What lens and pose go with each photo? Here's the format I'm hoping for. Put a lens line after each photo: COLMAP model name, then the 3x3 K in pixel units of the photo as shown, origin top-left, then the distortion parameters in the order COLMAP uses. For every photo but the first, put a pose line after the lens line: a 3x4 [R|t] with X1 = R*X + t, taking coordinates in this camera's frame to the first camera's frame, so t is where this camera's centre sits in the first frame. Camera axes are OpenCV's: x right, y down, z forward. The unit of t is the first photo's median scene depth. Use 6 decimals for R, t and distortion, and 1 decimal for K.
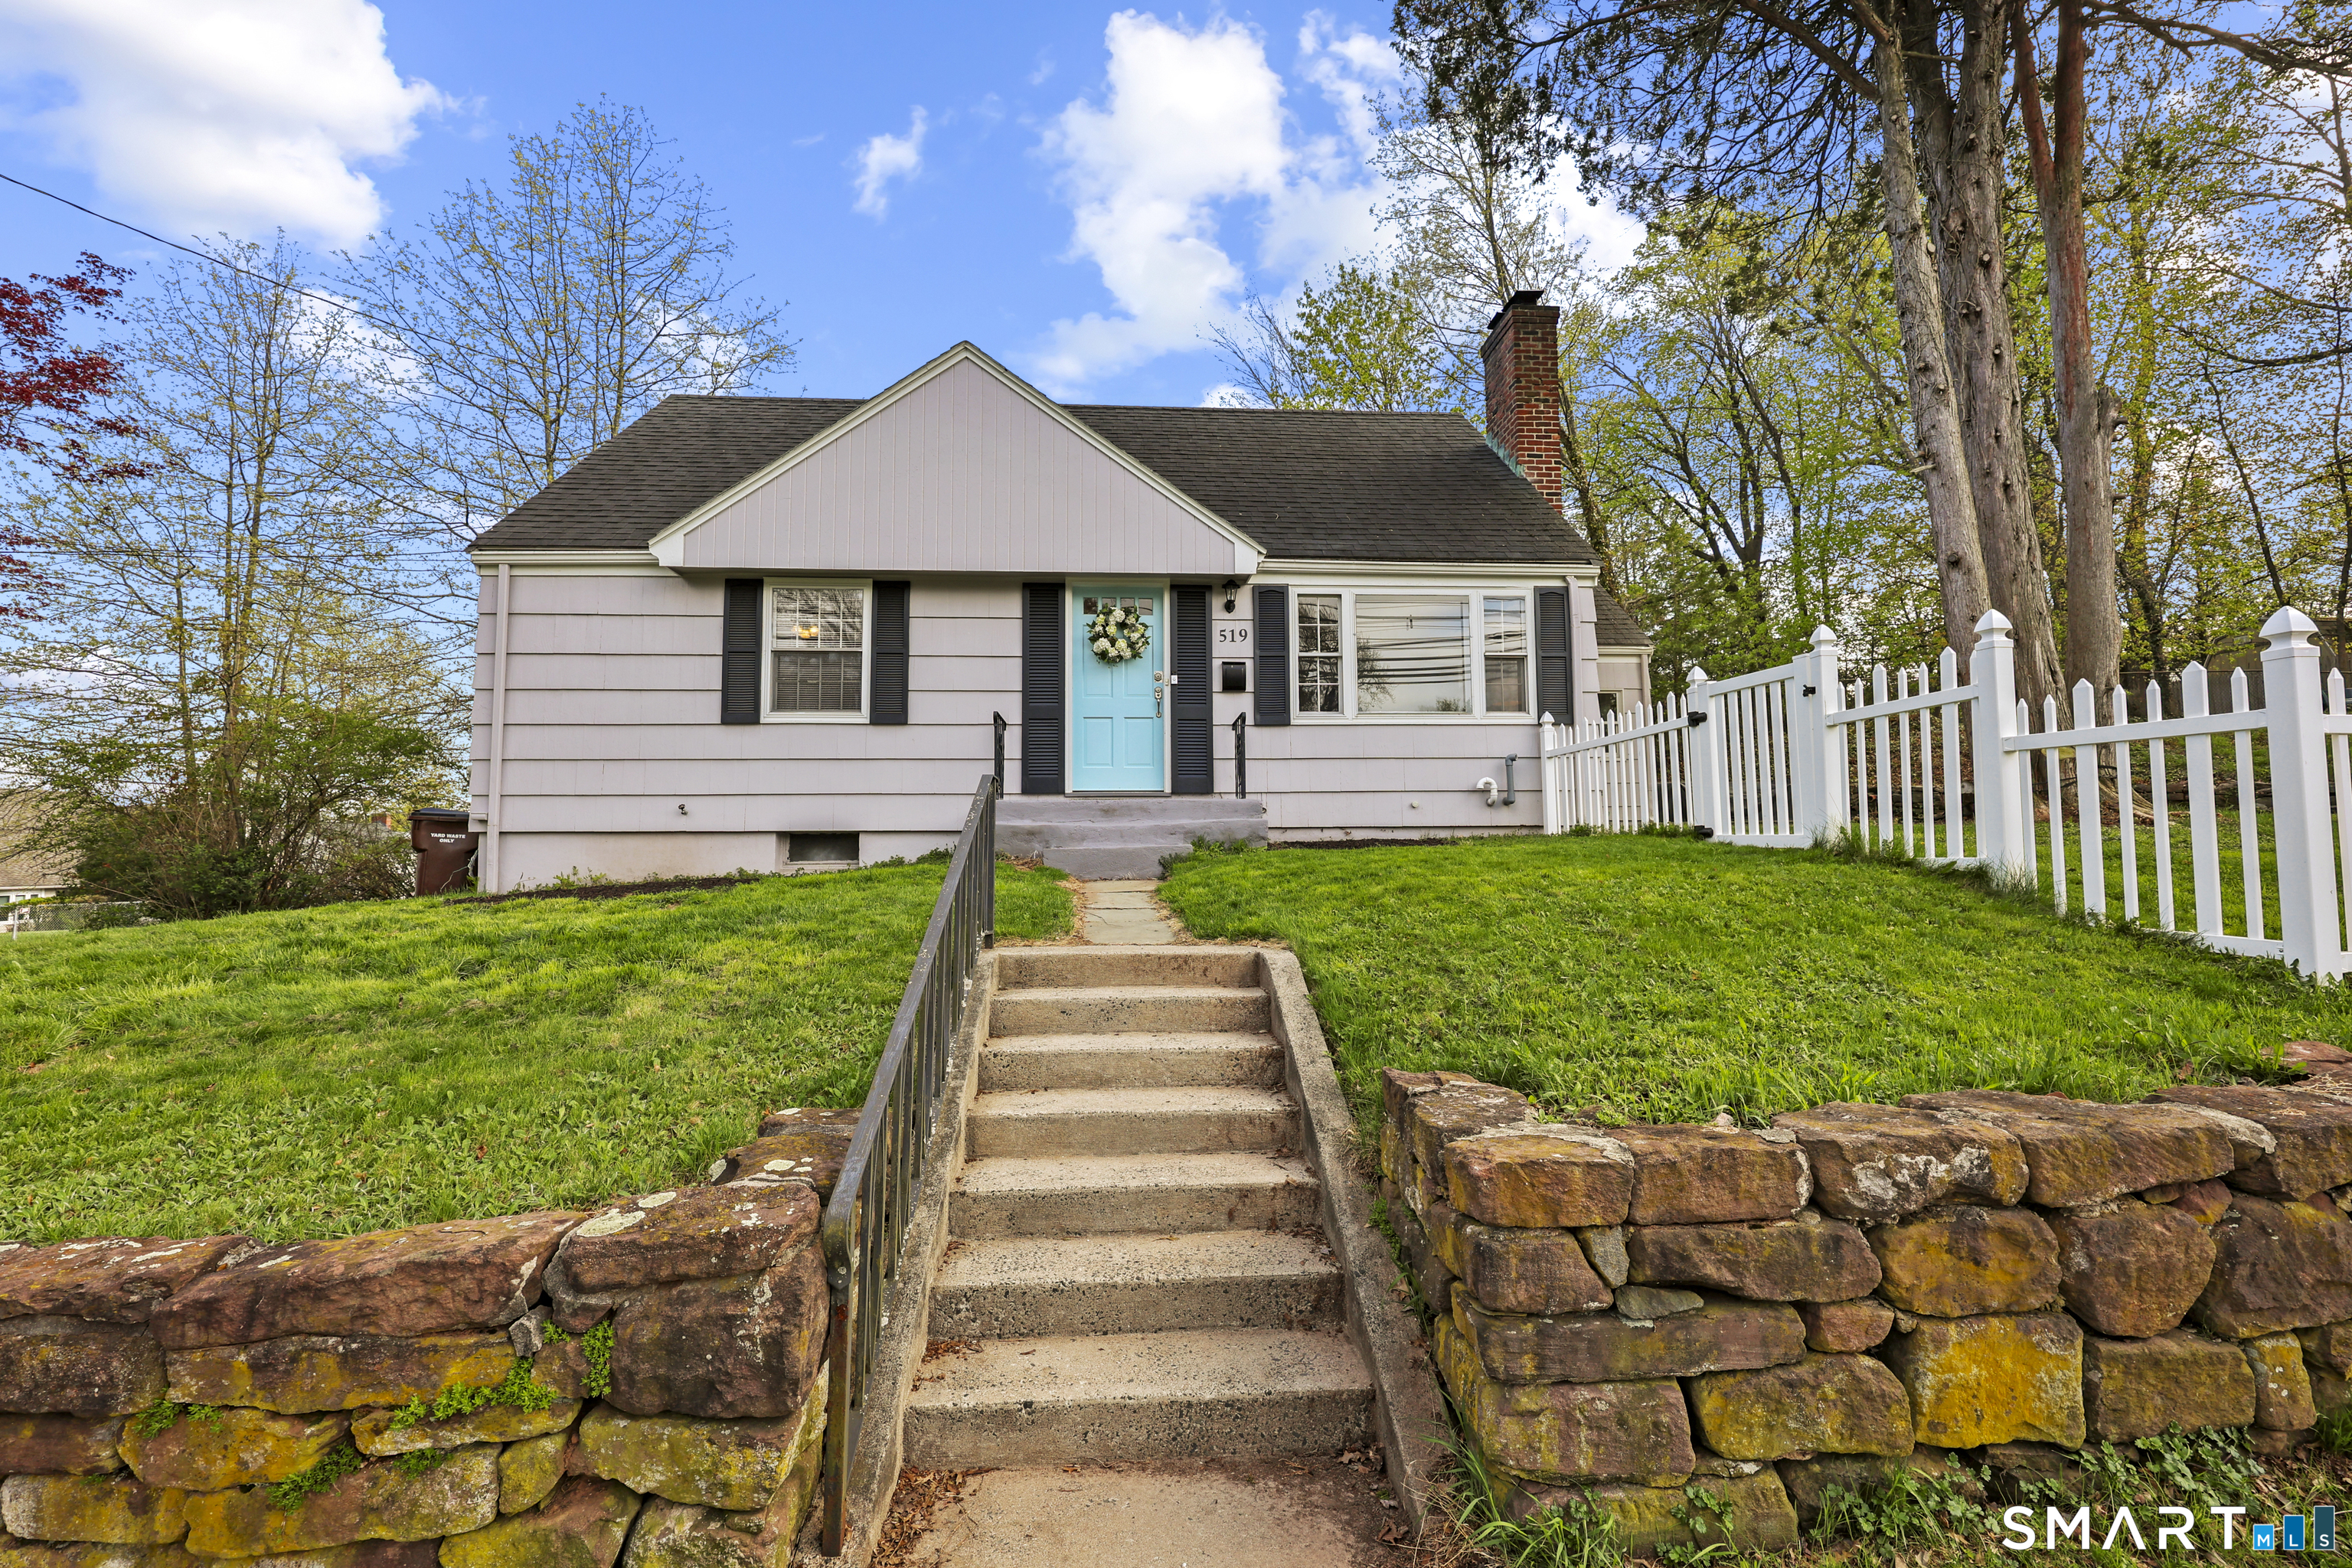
lens RADIAL K [[938.7, 0, 1188.1], [0, 938.7, 778.5], [0, 0, 1]] dist [-0.004908, 0.000040]
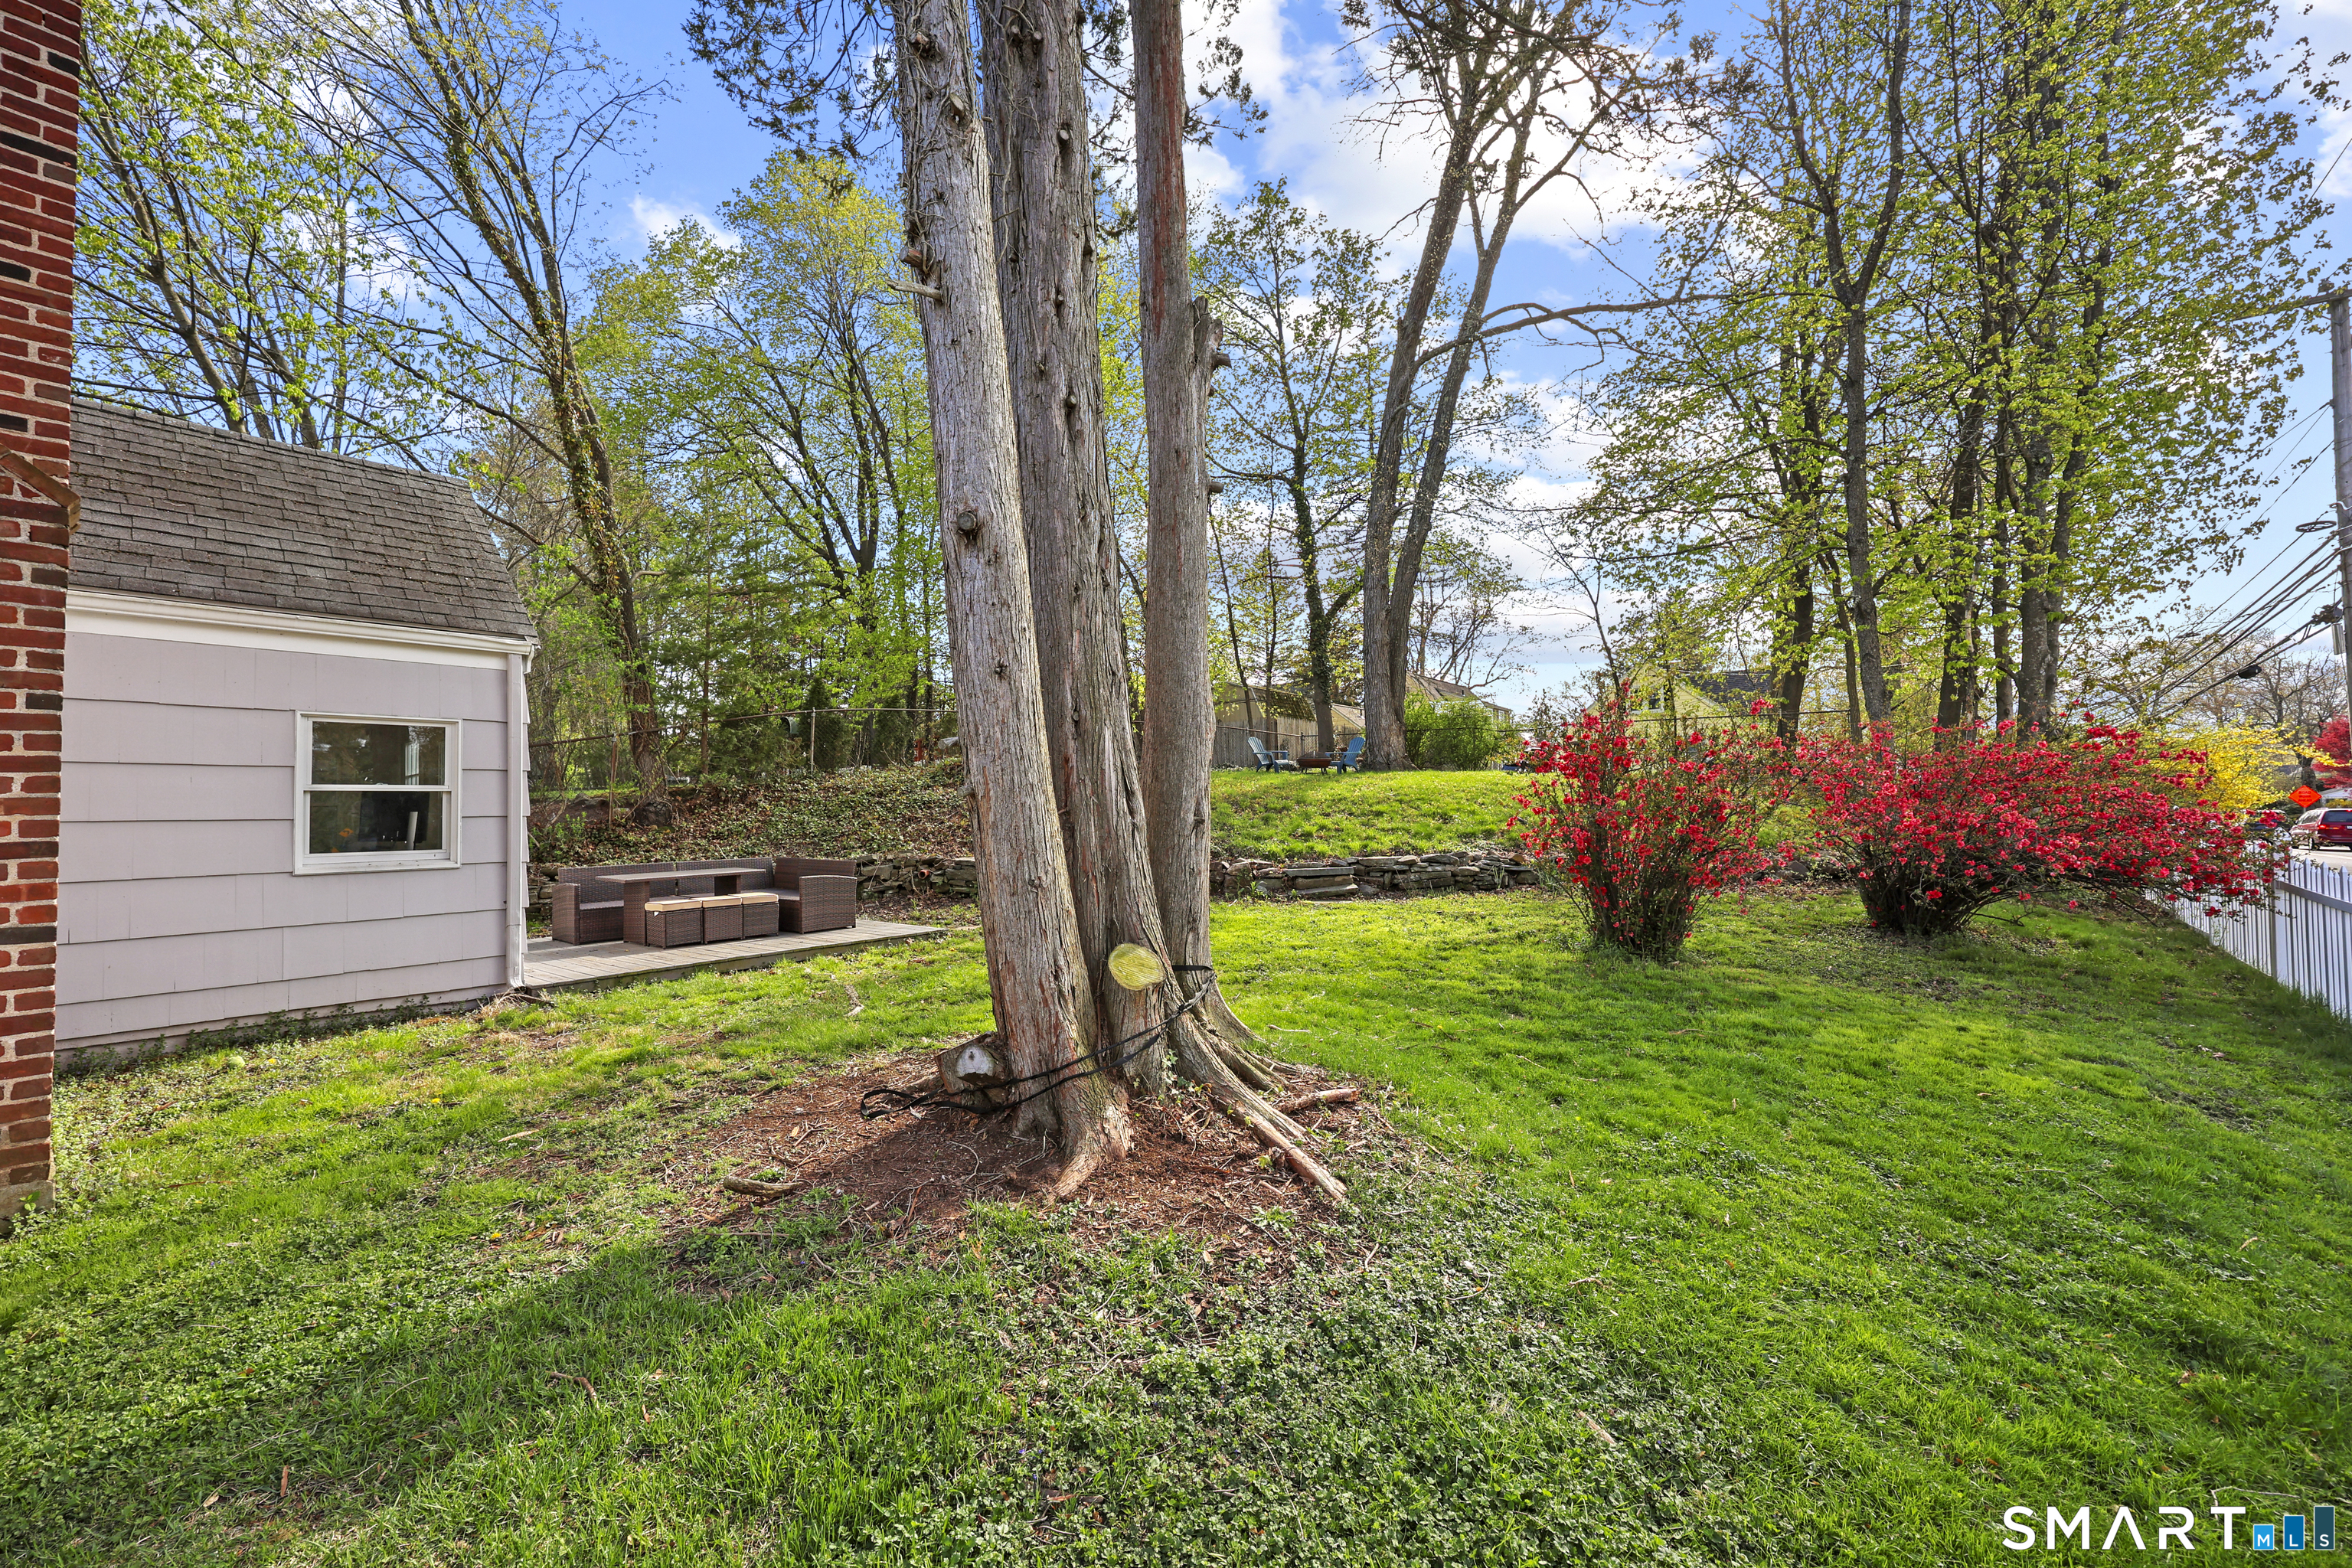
lens RADIAL K [[938.7, 0, 1188.1], [0, 938.7, 778.5], [0, 0, 1]] dist [-0.004908, 0.000040]
pose [[0.656593, 0.017877, 0.754034, 0.534350], [-0.027259, 0.999628, 0.000038, -0.116766], [-0.753753, -0.020579, 0.656836, 0.610043]]
